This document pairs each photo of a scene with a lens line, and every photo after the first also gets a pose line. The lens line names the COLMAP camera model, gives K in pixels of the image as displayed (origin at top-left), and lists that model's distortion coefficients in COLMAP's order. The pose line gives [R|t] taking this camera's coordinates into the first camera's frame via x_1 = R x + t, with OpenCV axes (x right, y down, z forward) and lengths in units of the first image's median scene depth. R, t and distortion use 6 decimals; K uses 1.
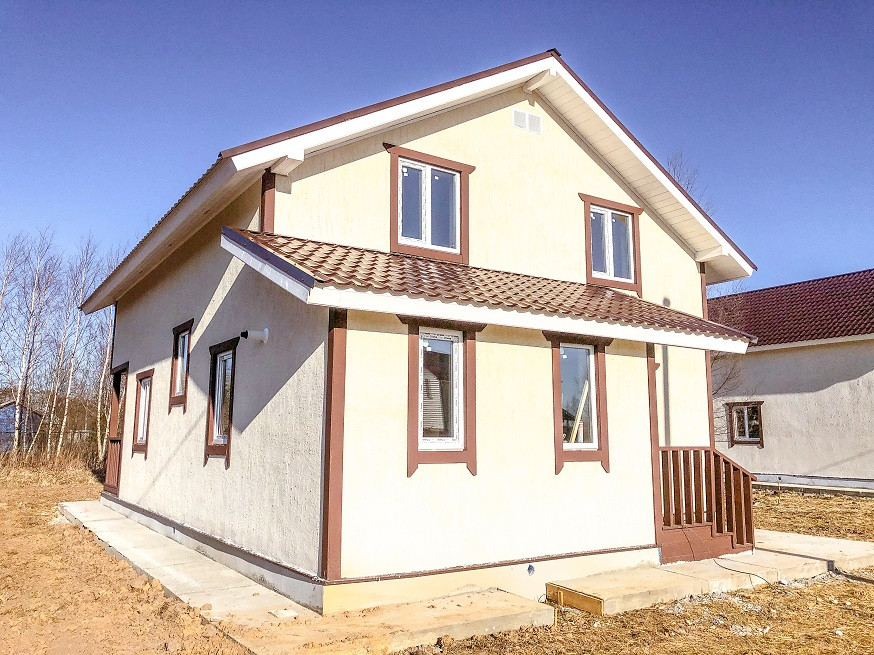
lens RADIAL K [[716.4, 0, 441.3], [0, 716.4, 323.0], [0, 0, 1]] dist [0.014280, -0.006286]
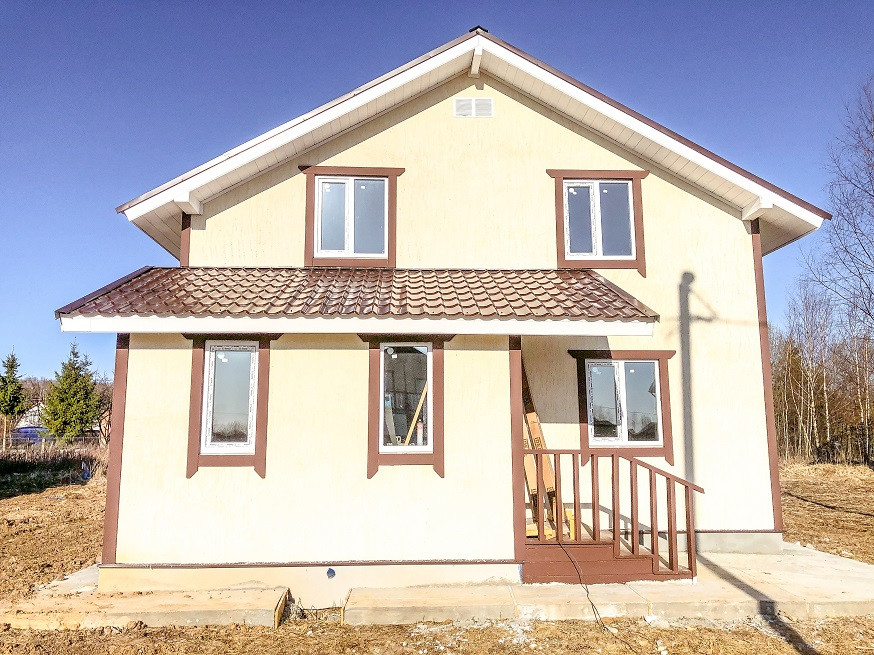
lens RADIAL K [[723.1, 0, 437.6], [0, 723.1, 316.1], [0, 0, 1]] dist [0.009630, 0.000578]
pose [[0.863292, -0.090053, -0.496606, 0.621306], [0.085496, 0.995826, -0.031955, 0.025341], [0.497411, -0.014871, 0.867387, 0.161869]]
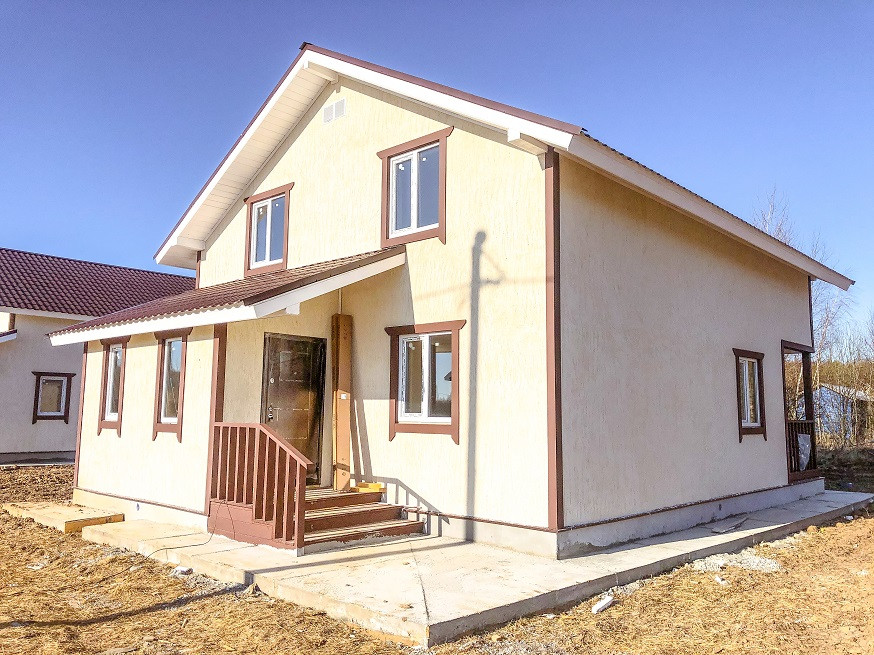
lens RADIAL K [[716.4, 0, 441.3], [0, 716.4, 323.0], [0, 0, 1]] dist [0.014280, -0.006286]
pose [[0.241168, -0.116677, -0.963444, 1.314420], [0.142491, 0.986245, -0.083770, 0.152447], [0.959966, -0.117079, 0.254476, 0.994313]]
